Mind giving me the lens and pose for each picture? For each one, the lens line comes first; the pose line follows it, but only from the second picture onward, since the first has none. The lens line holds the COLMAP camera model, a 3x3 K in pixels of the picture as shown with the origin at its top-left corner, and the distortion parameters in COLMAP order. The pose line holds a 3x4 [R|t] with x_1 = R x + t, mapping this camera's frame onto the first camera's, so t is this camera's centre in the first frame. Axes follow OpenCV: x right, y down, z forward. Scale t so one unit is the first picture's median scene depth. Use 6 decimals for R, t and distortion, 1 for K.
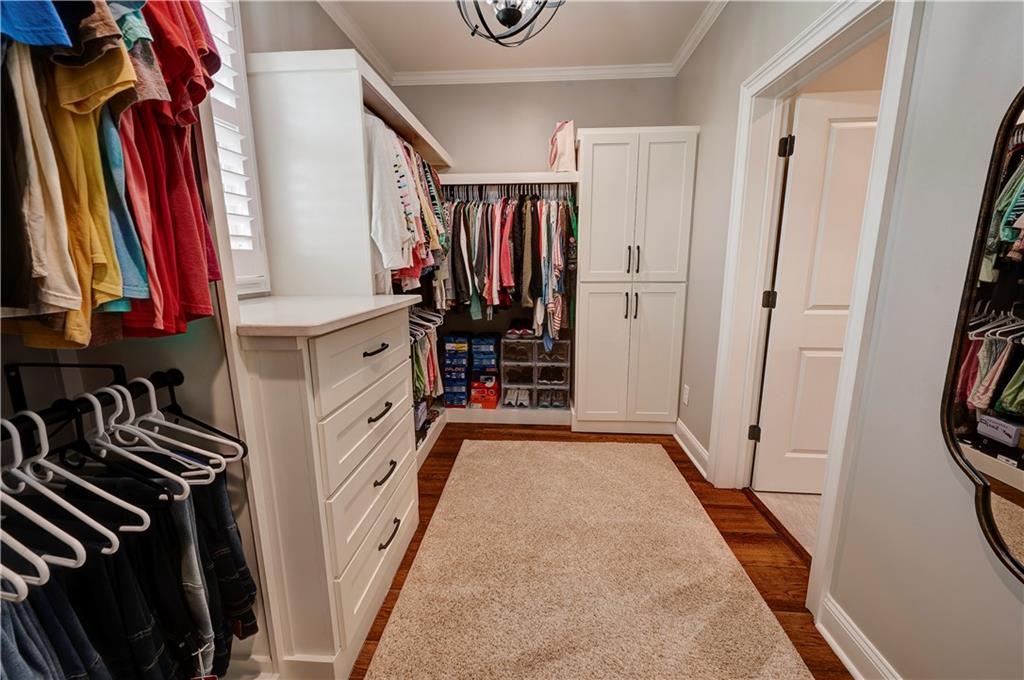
lens RADIAL K [[409.7, 0, 514.0], [0, 409.7, 339.7], [0, 0, 1]] dist [-0.001265, -0.000390]
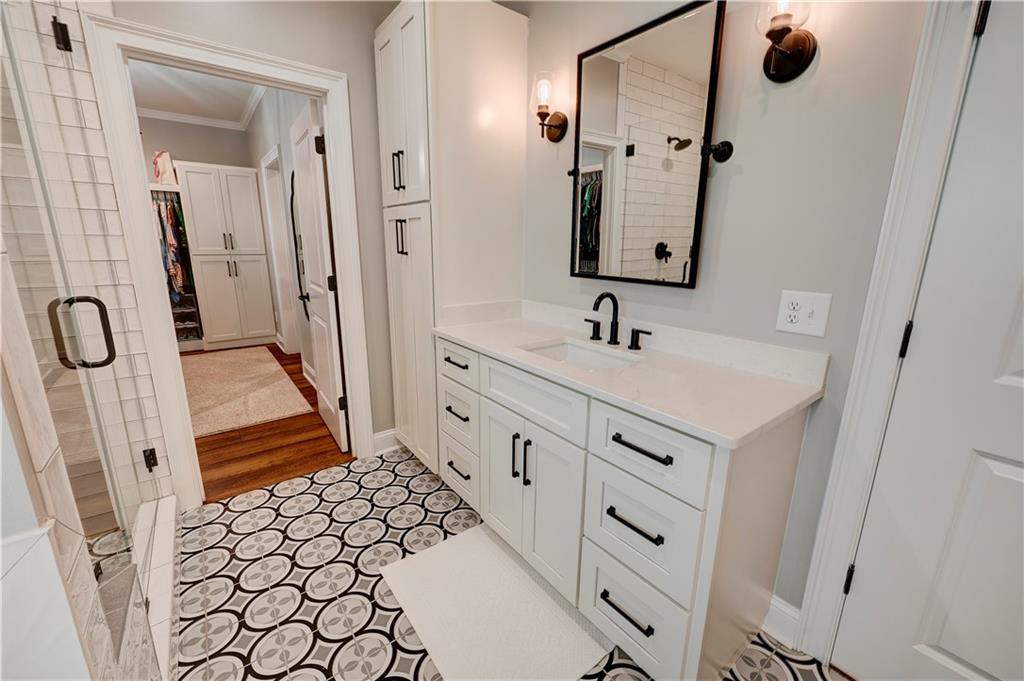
lens RADIAL K [[406.3, 0, 512.0], [0, 406.3, 340.5], [0, 0, 1]] dist [-0.000998, -0.000083]
pose [[0.746310, -0.140458, 0.650610, 0.012342], [0.111963, 0.990044, 0.085305, 0.200180], [-0.656114, 0.009180, 0.754606, -1.047745]]
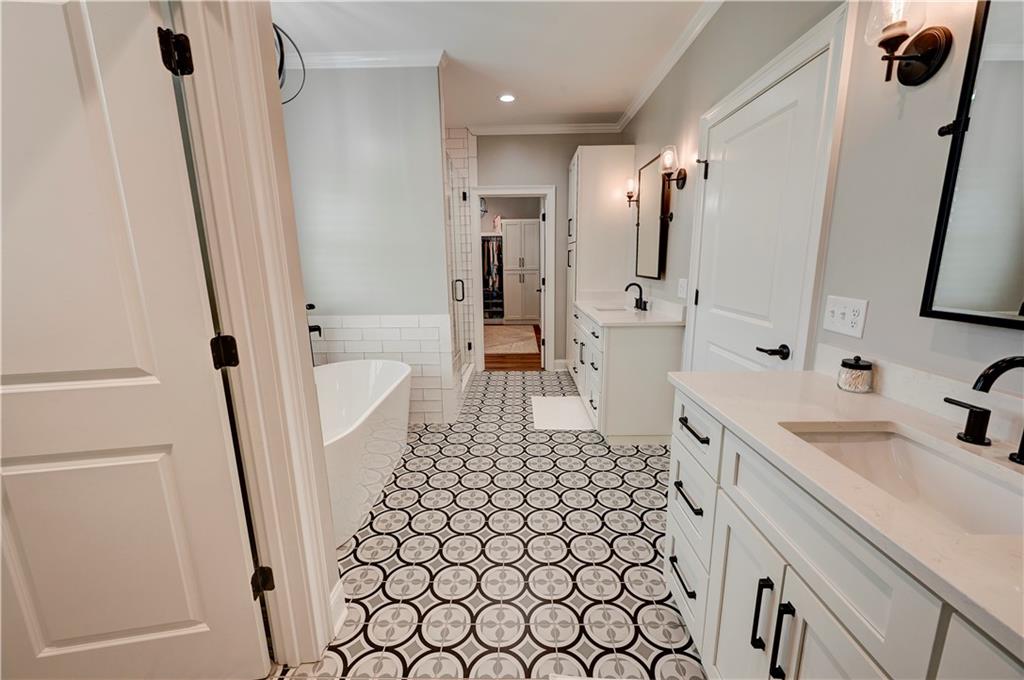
lens RADIAL K [[409.7, 0, 514.0], [0, 409.7, 339.7], [0, 0, 1]] dist [-0.001265, -0.000390]
pose [[0.998558, -0.020464, 0.049626, 0.078133], [0.020694, 0.999777, -0.004135, 0.364601], [-0.049530, 0.005156, 0.998759, -1.903634]]
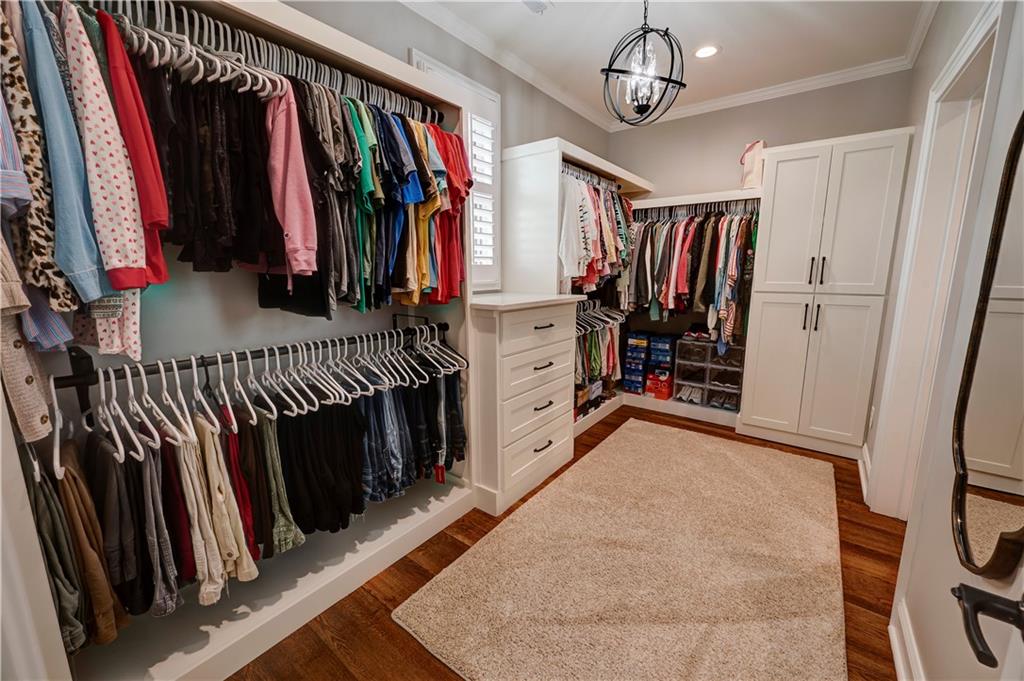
lens RADIAL K [[399.8, 0, 515.3], [0, 399.8, 338.6], [0, 0, 1]] dist [-0.001047, -0.000090]
pose [[0.836206, 0.097292, -0.539717, 0.215129], [-0.106483, 0.994213, 0.014243, 0.031299], [0.537979, 0.045560, 0.841726, -0.196840]]
